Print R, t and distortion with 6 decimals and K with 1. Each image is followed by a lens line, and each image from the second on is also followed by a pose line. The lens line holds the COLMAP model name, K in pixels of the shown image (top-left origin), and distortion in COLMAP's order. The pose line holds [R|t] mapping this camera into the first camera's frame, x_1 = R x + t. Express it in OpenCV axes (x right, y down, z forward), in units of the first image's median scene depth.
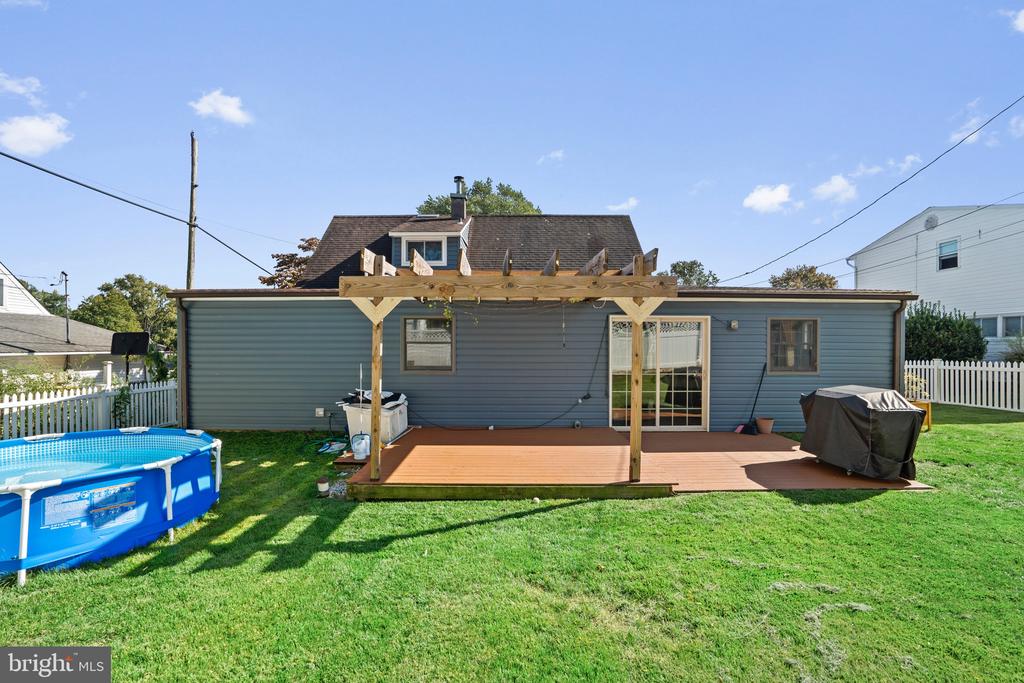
lens RADIAL K [[487.8, 0, 512.0], [0, 487.8, 341.5], [0, 0, 1]] dist [-0.051948, 0.020175]
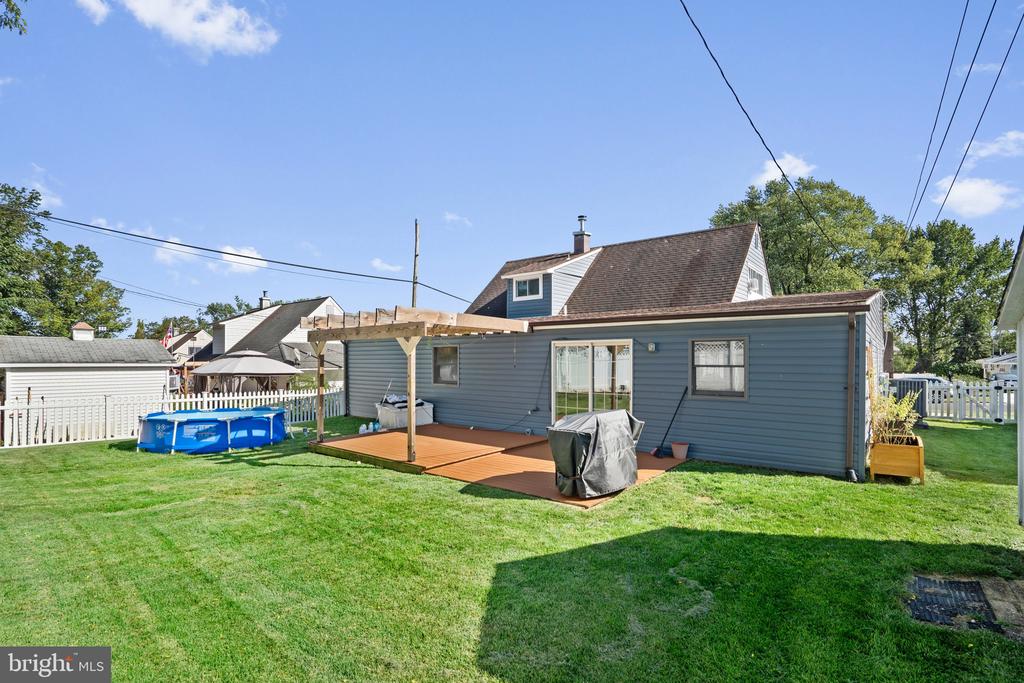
lens RADIAL K [[479.5, 0, 508.6], [0, 479.5, 360.9], [0, 0, 1]] dist [-0.046088, 0.000174]
pose [[0.781831, -0.001188, -0.623490, 0.838770], [0.006628, 0.999958, 0.006407, -0.014643], [0.623455, -0.009142, 0.781805, 0.034014]]
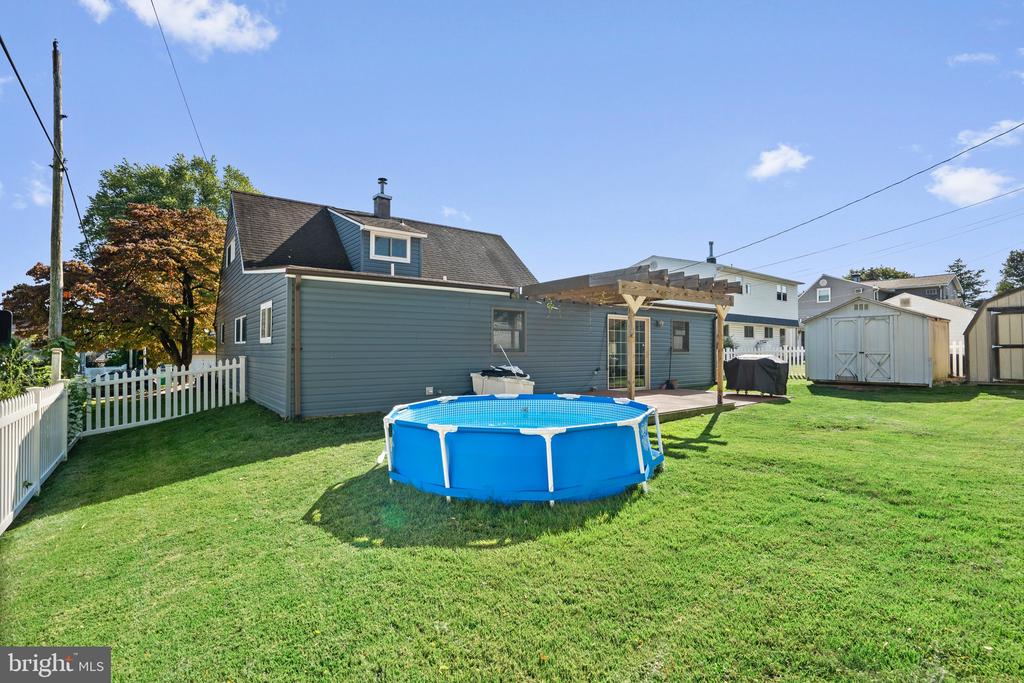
lens RADIAL K [[487.8, 0, 512.0], [0, 487.8, 341.5], [0, 0, 1]] dist [-0.051948, 0.020175]
pose [[0.792428, 0.008750, 0.609902, -0.956356], [-0.002232, 0.999932, -0.011446, 0.048213], [-0.609961, 0.007709, 0.792394, 0.003880]]
